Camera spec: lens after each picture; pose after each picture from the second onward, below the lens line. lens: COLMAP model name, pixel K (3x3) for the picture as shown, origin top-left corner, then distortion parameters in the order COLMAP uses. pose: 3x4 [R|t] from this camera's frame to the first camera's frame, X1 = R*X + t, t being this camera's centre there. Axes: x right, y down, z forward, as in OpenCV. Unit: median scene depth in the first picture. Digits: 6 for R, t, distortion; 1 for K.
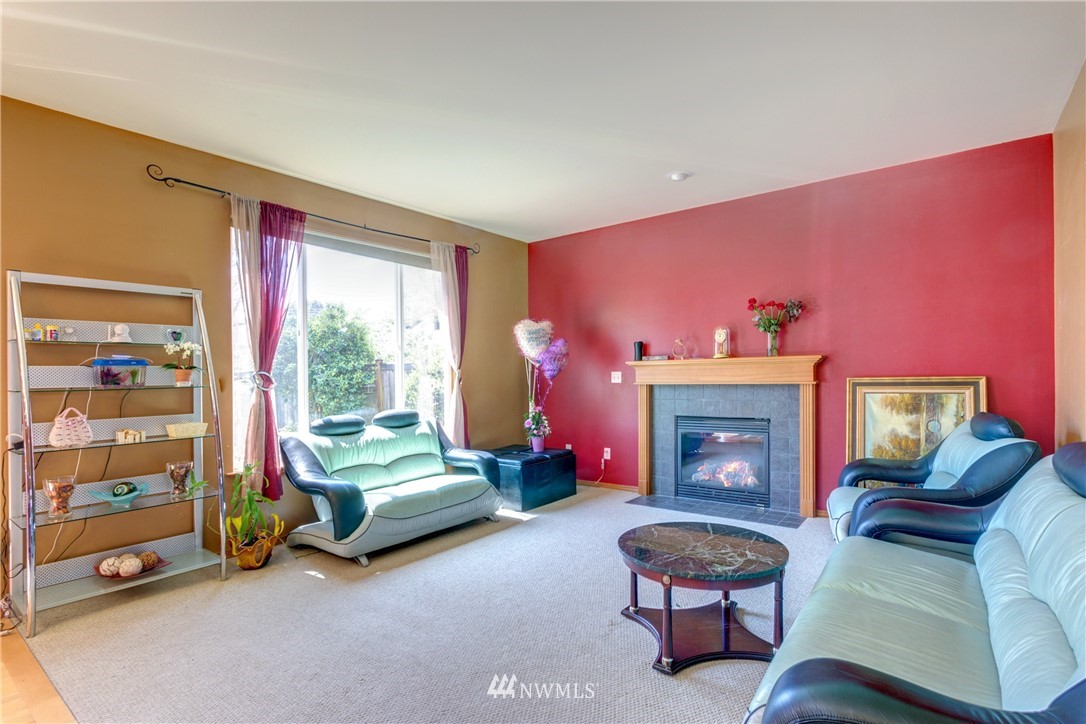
lens RADIAL K [[530.2, 0, 544.0], [0, 530.2, 373.6], [0, 0, 1]] dist [-0.009240, 0.001041]
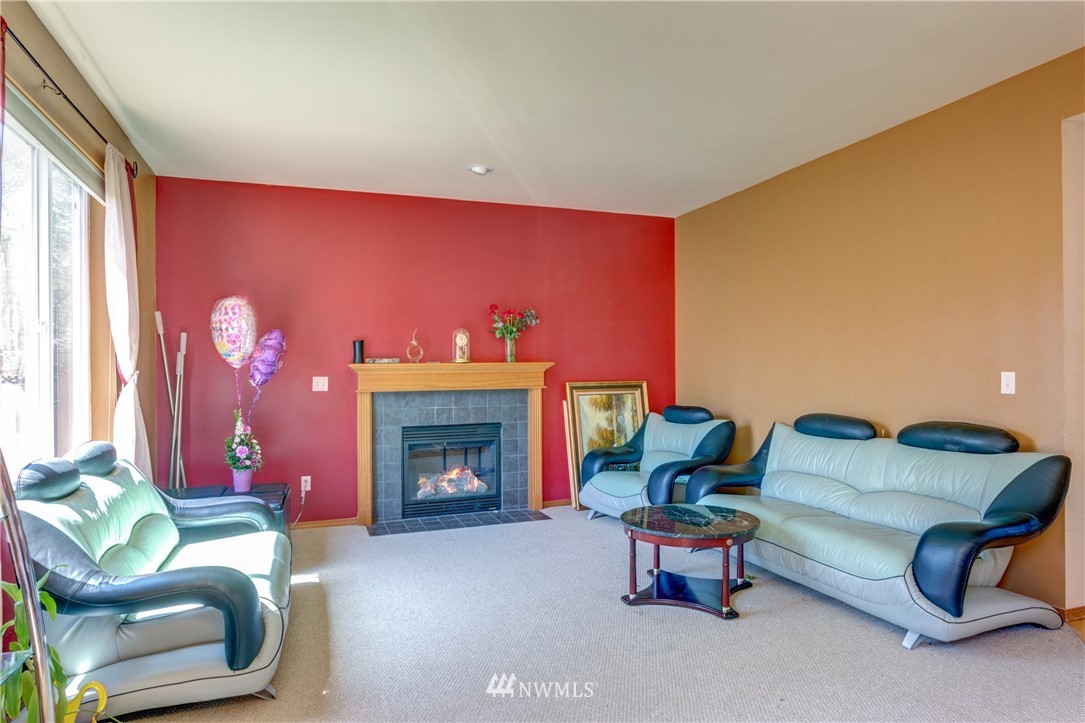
lens RADIAL K [[632.4, 0, 536.0], [0, 632.4, 377.8], [0, 0, 1]] dist [-0.009379, -0.000892]
pose [[0.542354, 0.006493, 0.840125, -0.592187], [0.003404, 0.999945, -0.009926, 0.010419], [-0.840143, 0.008243, 0.542303, 0.283207]]
